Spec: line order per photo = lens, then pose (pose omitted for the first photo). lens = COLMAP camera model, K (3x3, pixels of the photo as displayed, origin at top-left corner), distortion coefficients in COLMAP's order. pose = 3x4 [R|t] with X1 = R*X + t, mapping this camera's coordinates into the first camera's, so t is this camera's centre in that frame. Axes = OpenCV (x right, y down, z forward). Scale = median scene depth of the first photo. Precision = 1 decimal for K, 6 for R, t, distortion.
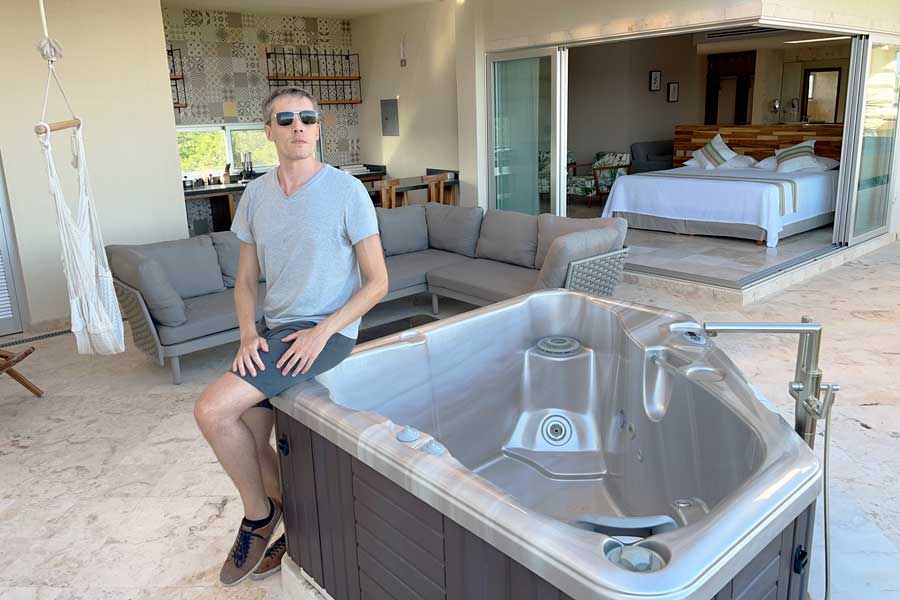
lens RADIAL K [[676.6, 0, 450.0], [0, 676.6, 300.0], [0, 0, 1]] dist [-0.000856, 0.000484]
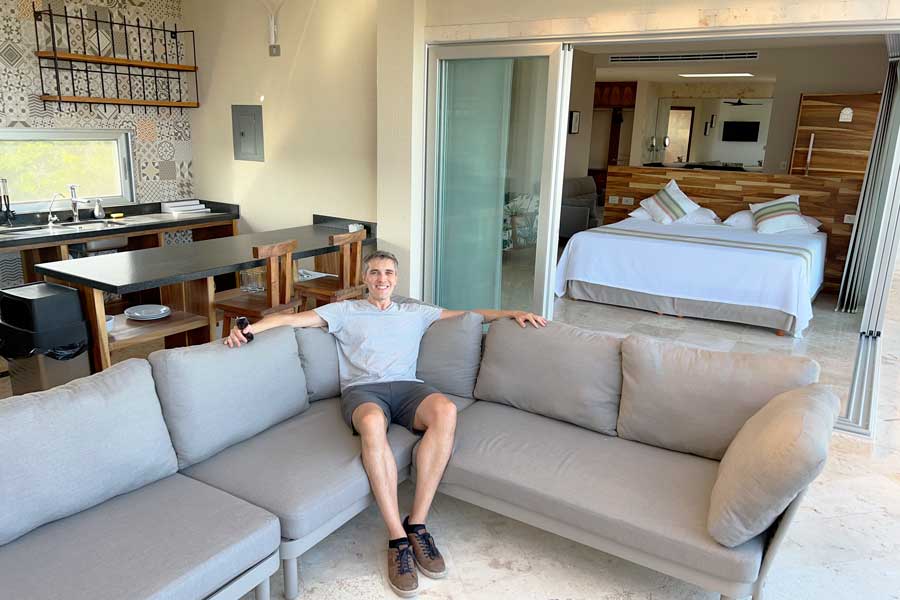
lens RADIAL K [[687.6, 0, 447.6], [0, 687.6, 327.3], [0, 0, 1]] dist [0.003002, -0.001244]
pose [[0.956826, -0.017952, 0.290107, -0.100050], [0.015420, 0.999820, 0.011012, -0.085151], [-0.290252, -0.006063, 0.956931, 0.302226]]
